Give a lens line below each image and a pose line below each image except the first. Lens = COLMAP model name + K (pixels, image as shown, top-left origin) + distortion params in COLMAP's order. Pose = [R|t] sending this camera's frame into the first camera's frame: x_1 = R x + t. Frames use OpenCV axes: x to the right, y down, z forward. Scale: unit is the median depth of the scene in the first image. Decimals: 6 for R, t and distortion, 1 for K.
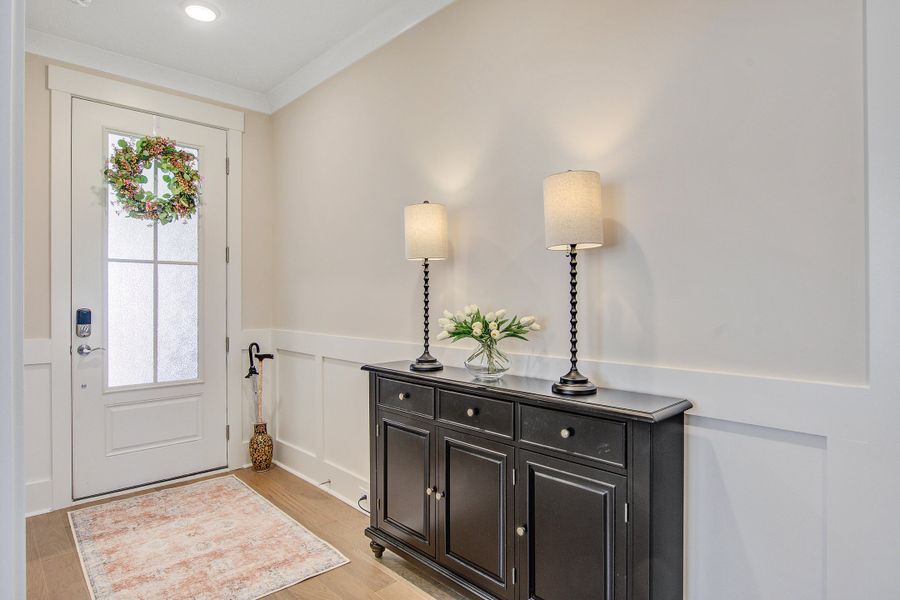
lens RADIAL K [[506.9, 0, 450.0], [0, 506.9, 300.0], [0, 0, 1]] dist [-0.000752, 0.000018]
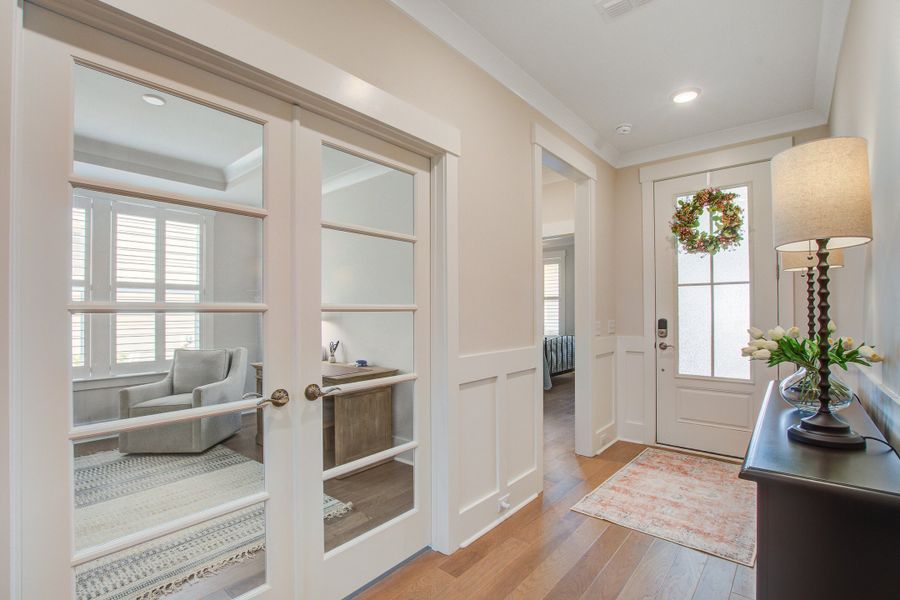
lens RADIAL K [[437.7, 0, 449.3], [0, 437.7, 308.9], [0, 0, 1]] dist [-0.015950, -0.000130]
pose [[0.089452, -0.006140, -0.995972, 0.500851], [0.001814, 0.999980, -0.006002, -0.005417], [0.995989, -0.001270, 0.089461, 0.243119]]
